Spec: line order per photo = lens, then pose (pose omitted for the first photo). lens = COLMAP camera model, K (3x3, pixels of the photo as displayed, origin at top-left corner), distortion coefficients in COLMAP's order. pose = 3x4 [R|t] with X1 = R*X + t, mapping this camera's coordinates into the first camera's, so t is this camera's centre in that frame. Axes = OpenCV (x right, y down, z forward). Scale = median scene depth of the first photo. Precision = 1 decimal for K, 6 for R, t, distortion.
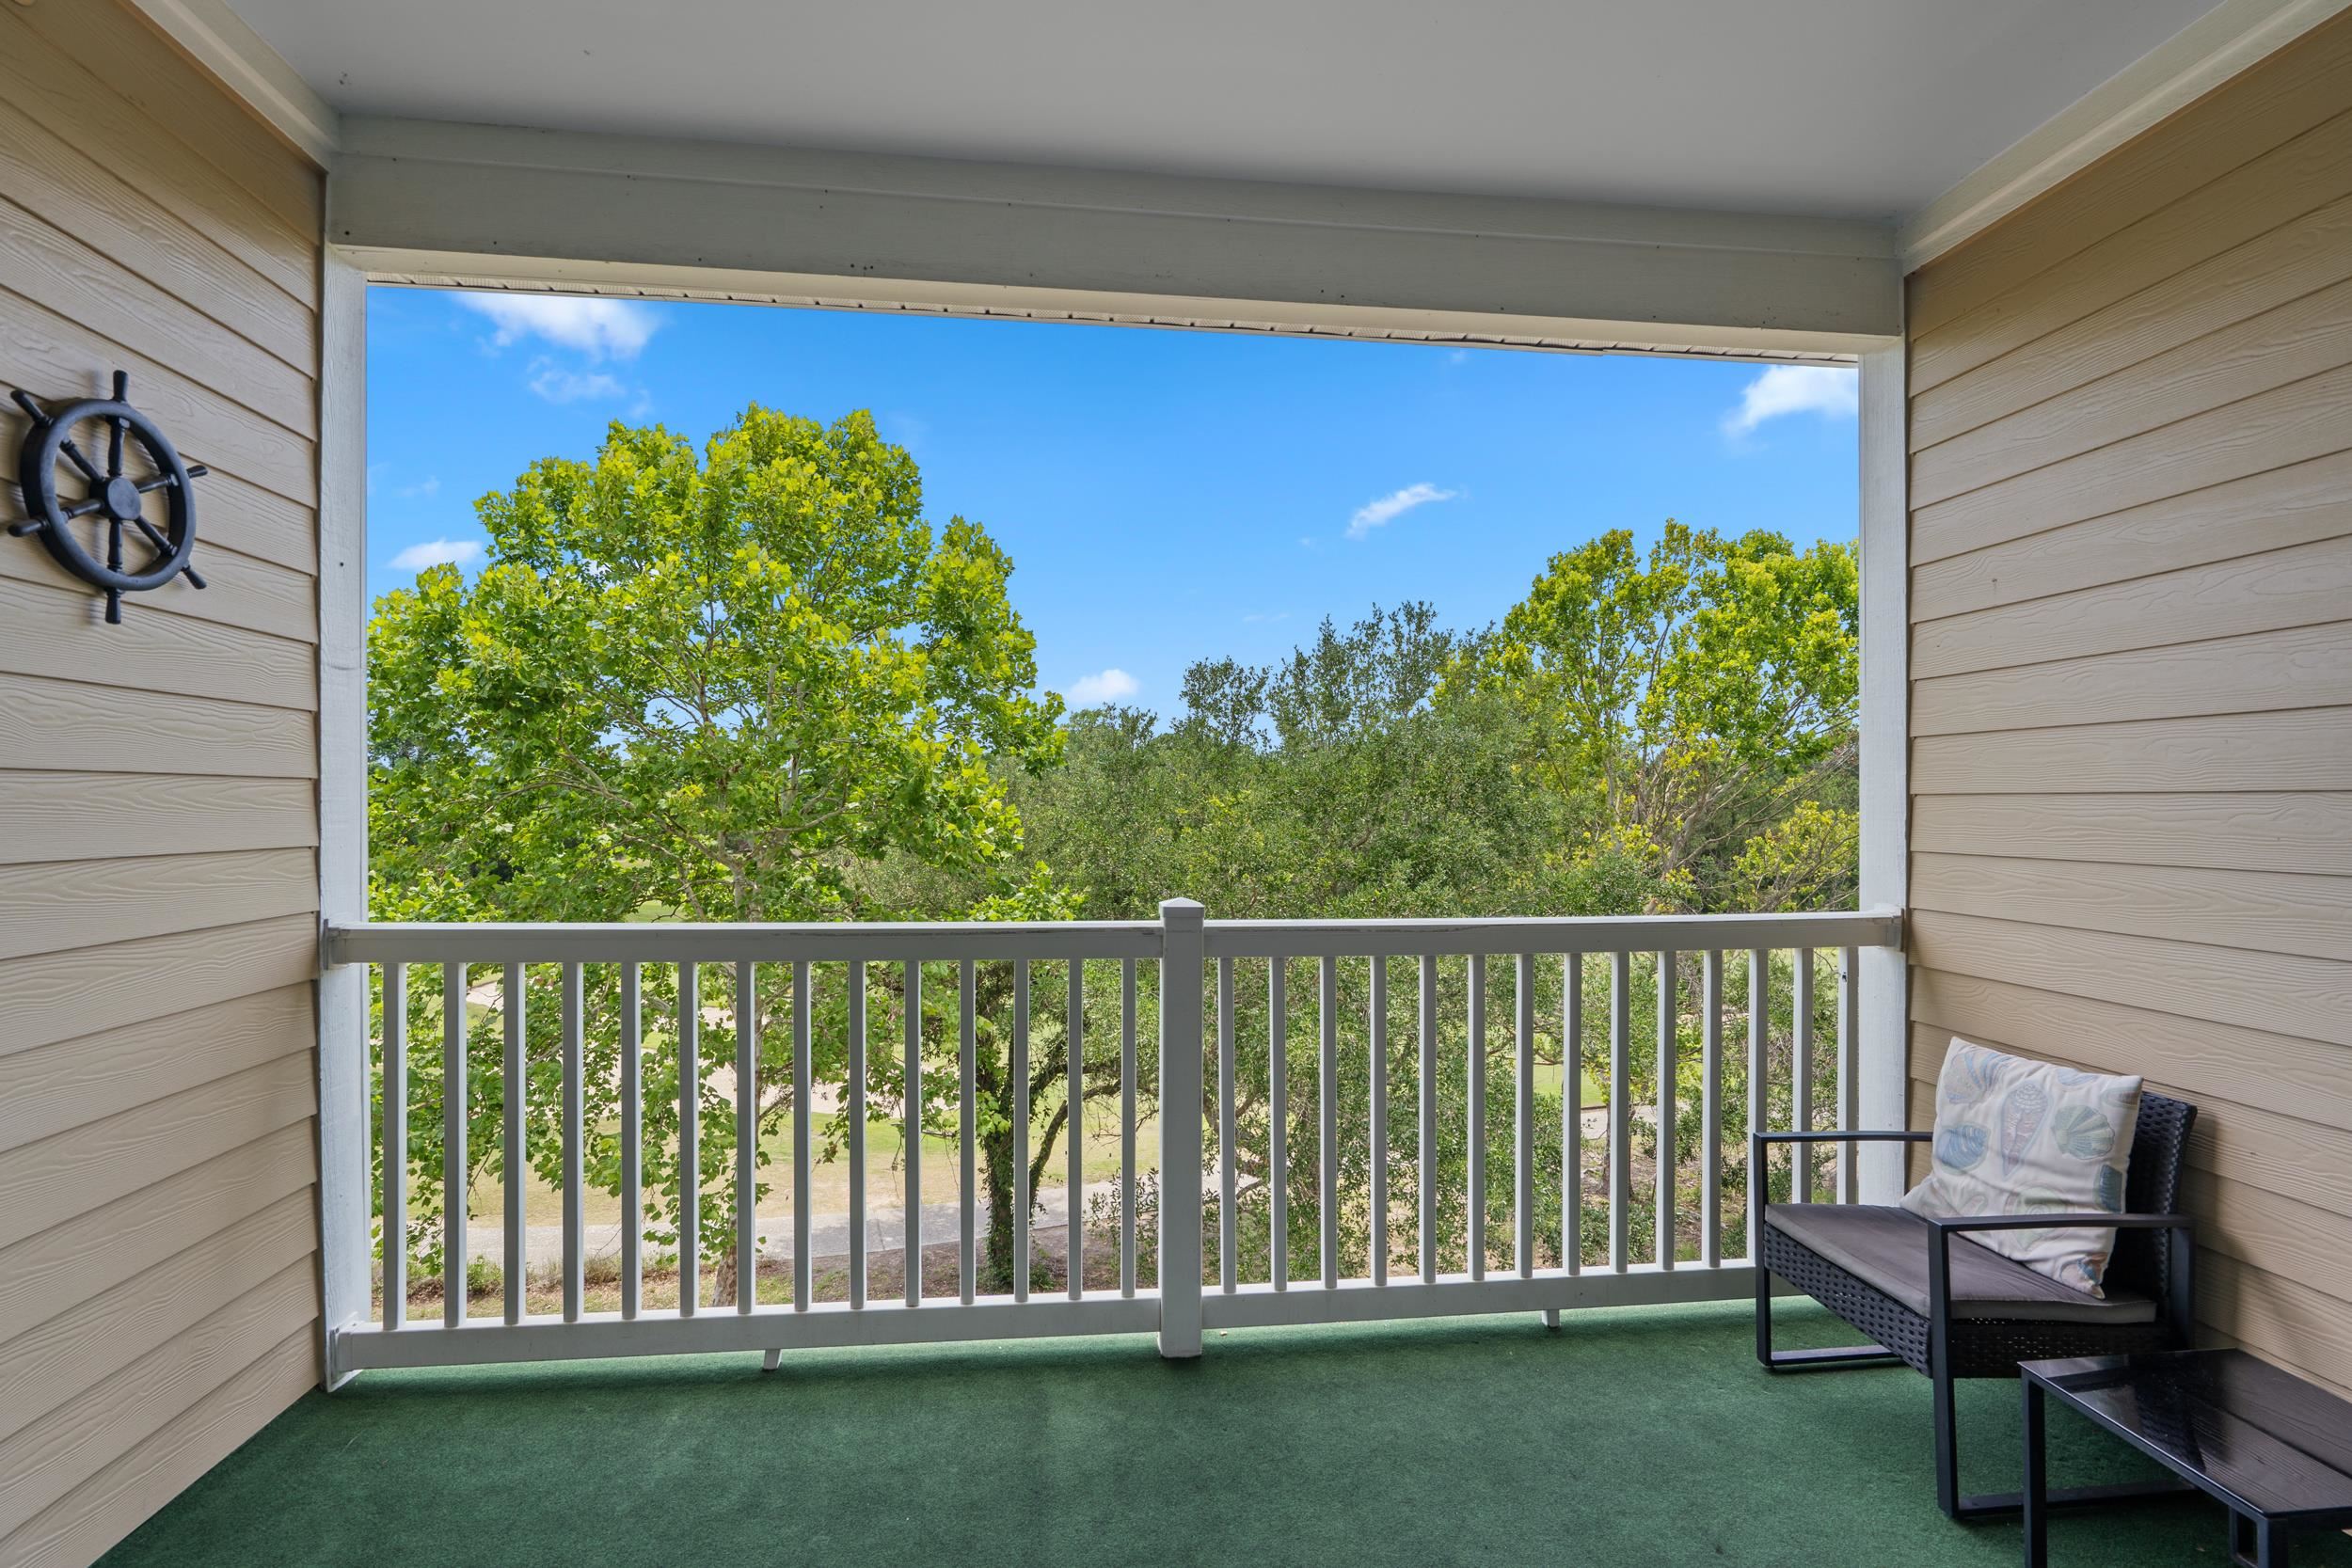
lens RADIAL K [[1076.9, 0, 1164.0], [0, 1076.9, 799.3], [0, 0, 1]] dist [0.000123, 0.001322]
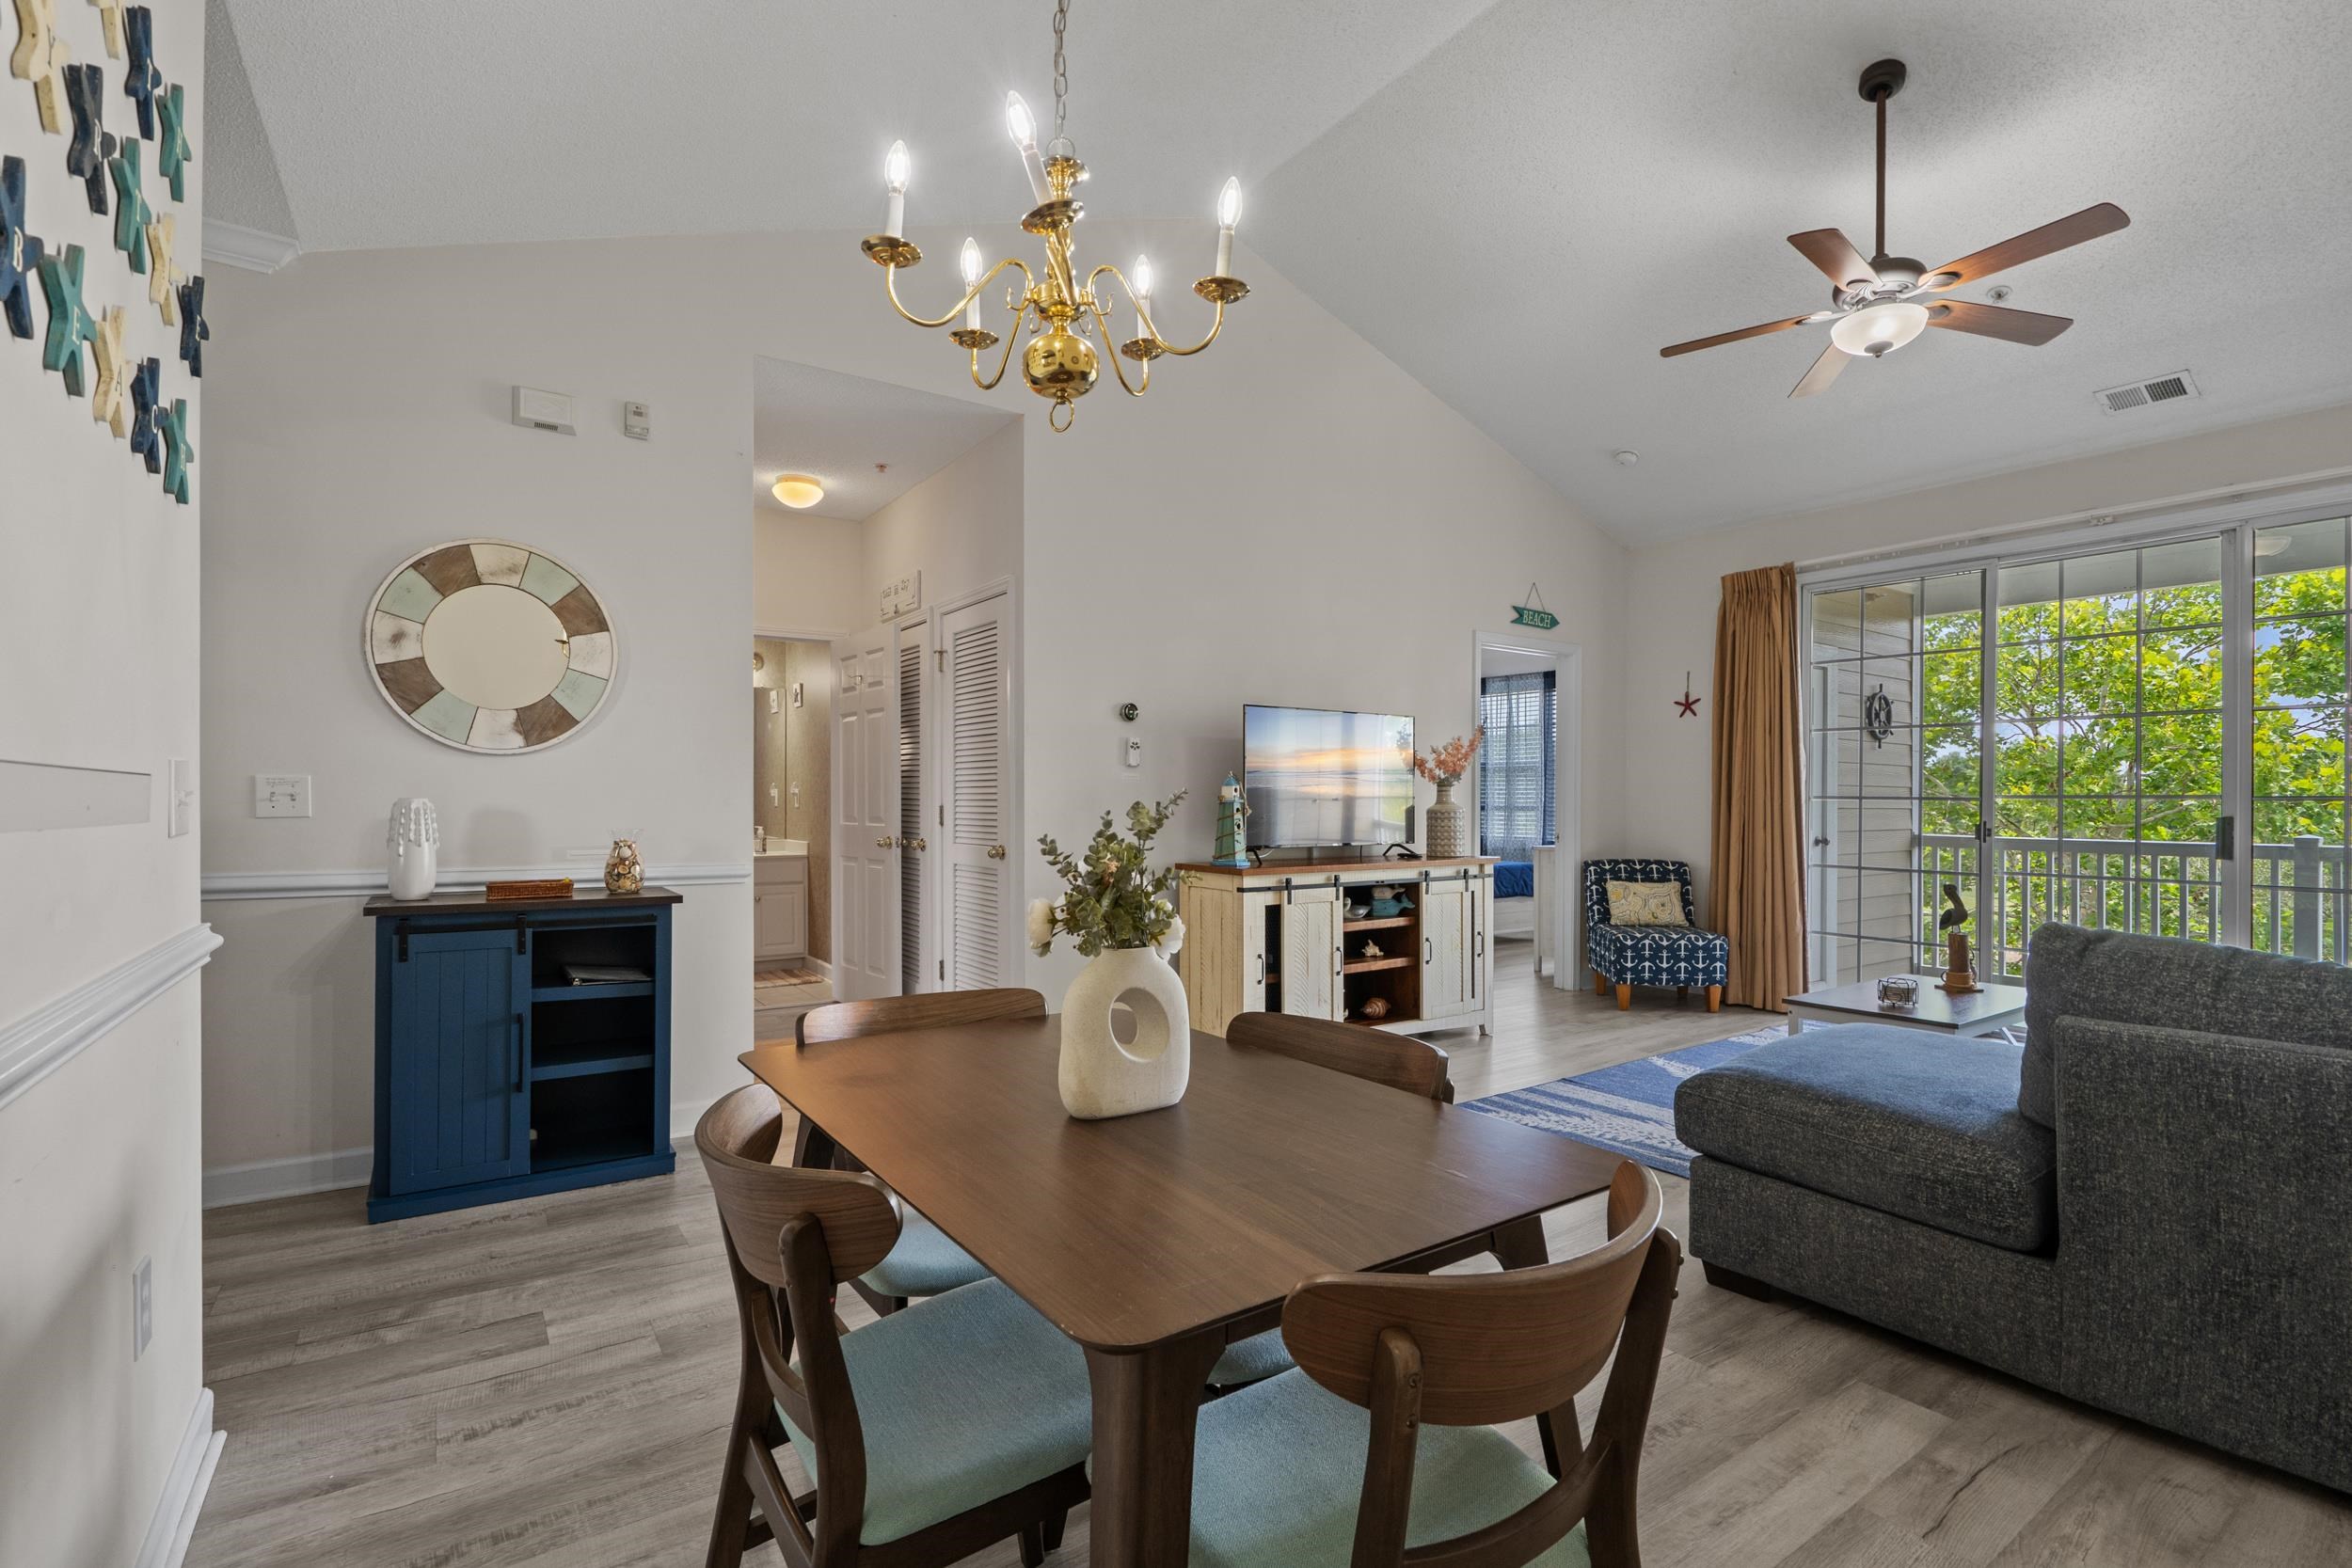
lens RADIAL K [[1076.9, 0, 1192.0], [0, 1076.9, 789.8], [0, 0, 1]] dist [0.000123, 0.001322]
pose [[0.490804, -0.006241, -0.871248, 0.178832], [-0.003314, 0.999954, -0.009031, 0.005313], [0.871264, 0.007320, 0.490760, -0.456572]]
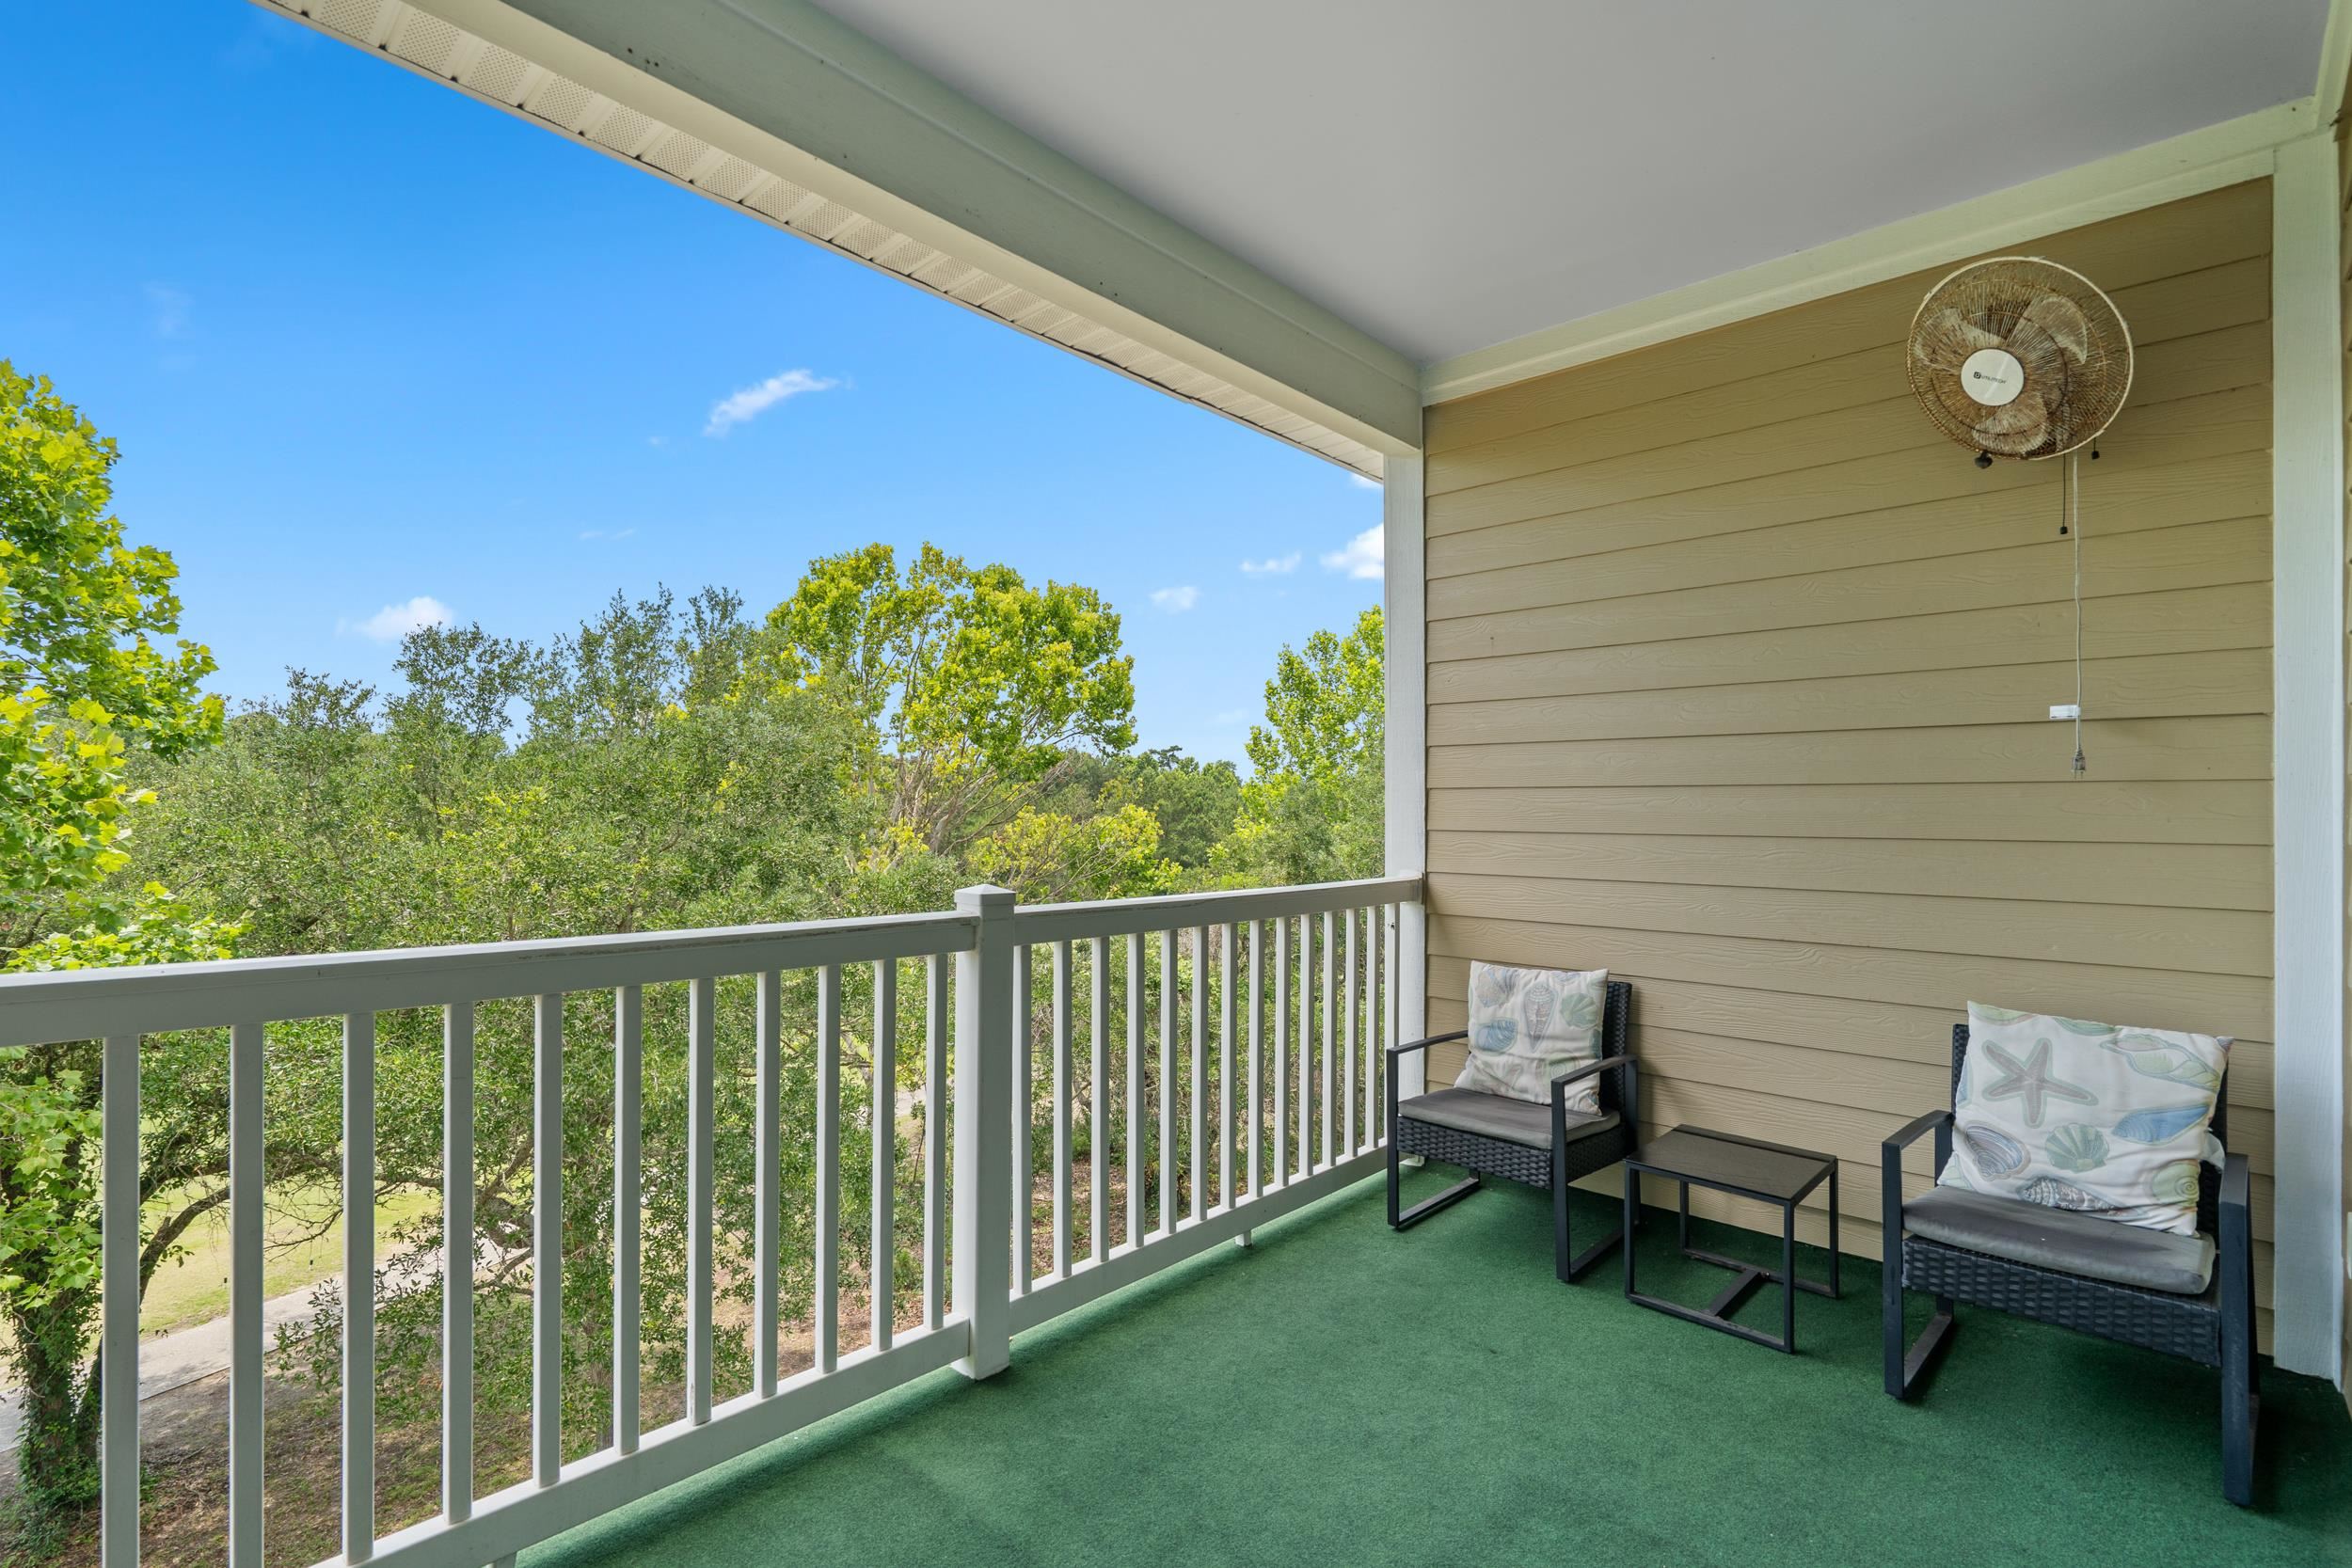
lens RADIAL K [[1076.9, 0, 1166.8], [0, 1076.9, 814.7], [0, 0, 1]] dist [0.000123, 0.001322]
pose [[0.757190, 0.000864, 0.653194, -0.100581], [-0.007889, 0.999938, 0.007822, 0.004582], [-0.653147, -0.011076, 0.757150, 0.041296]]
